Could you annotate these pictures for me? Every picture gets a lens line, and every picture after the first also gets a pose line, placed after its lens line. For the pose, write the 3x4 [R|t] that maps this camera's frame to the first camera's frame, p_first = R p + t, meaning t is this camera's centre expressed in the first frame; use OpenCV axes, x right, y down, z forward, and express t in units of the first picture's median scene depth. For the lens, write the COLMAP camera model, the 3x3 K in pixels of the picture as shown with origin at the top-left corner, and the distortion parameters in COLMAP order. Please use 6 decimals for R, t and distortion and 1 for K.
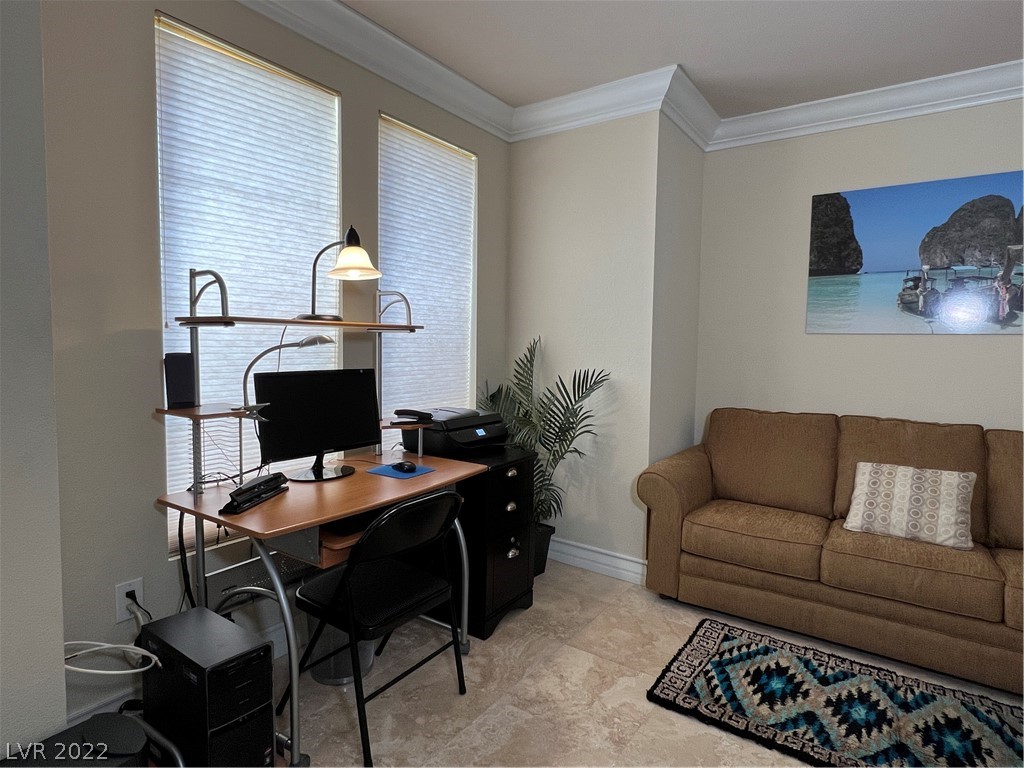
lens RADIAL K [[561.1, 0, 509.6], [0, 561.1, 379.3], [0, 0, 1]] dist [-0.004315, -0.001037]
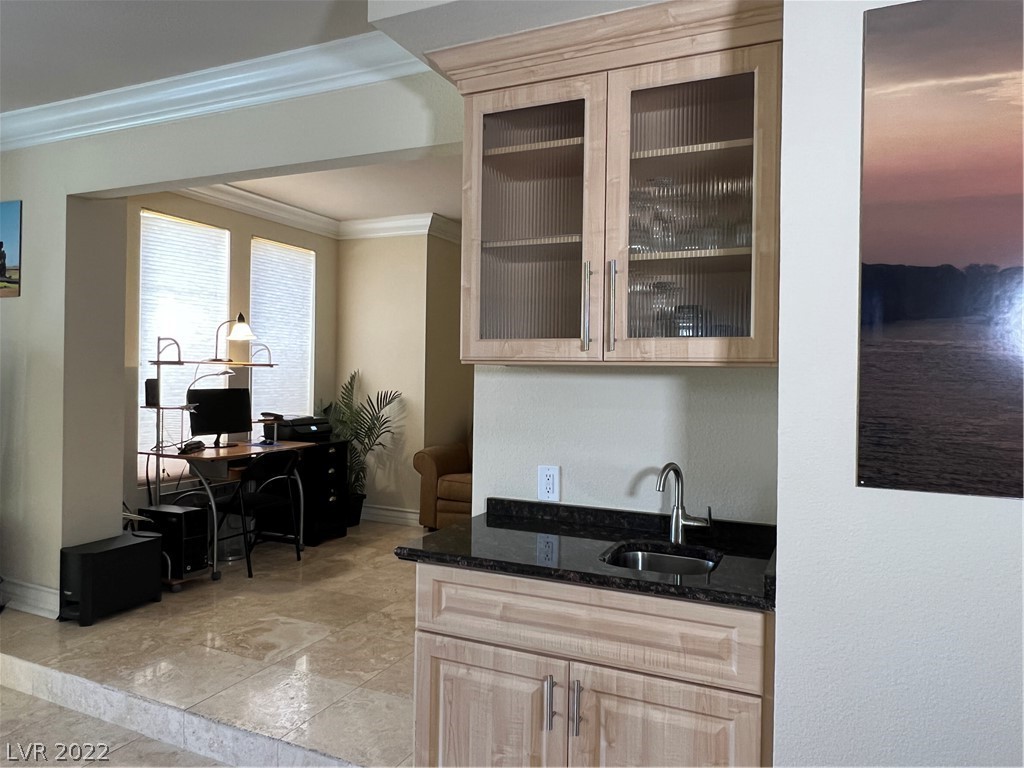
lens RADIAL K [[690.3, 0, 514.8], [0, 690.3, 377.1], [0, 0, 1]] dist [-0.003336, 0.002472]
pose [[0.981842, 0.002692, 0.189683, 0.155877], [0.008196, 0.998364, -0.056595, 0.070805], [-0.189525, 0.057122, 0.980213, -1.200240]]
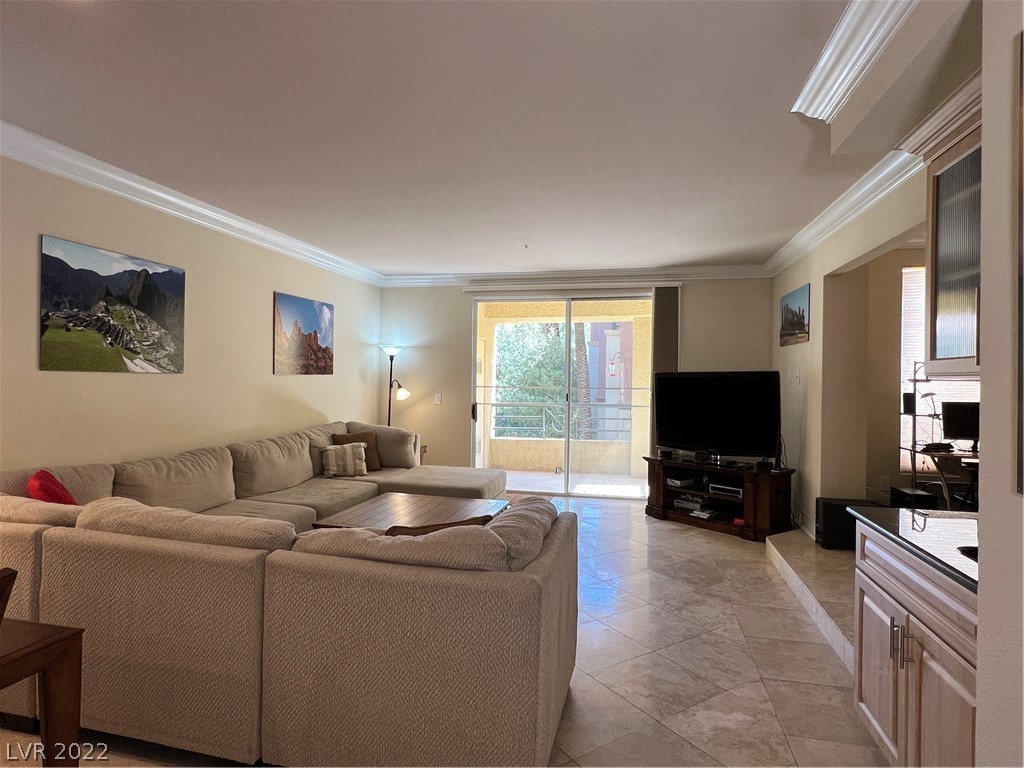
lens RADIAL K [[561.1, 0, 509.6], [0, 561.1, 379.3], [0, 0, 1]] dist [-0.004315, -0.001037]
pose [[0.390097, -0.009078, -0.920729, 0.810952], [-0.060902, 0.997507, -0.035638, 0.072814], [0.918757, 0.069976, 0.388572, -1.289983]]
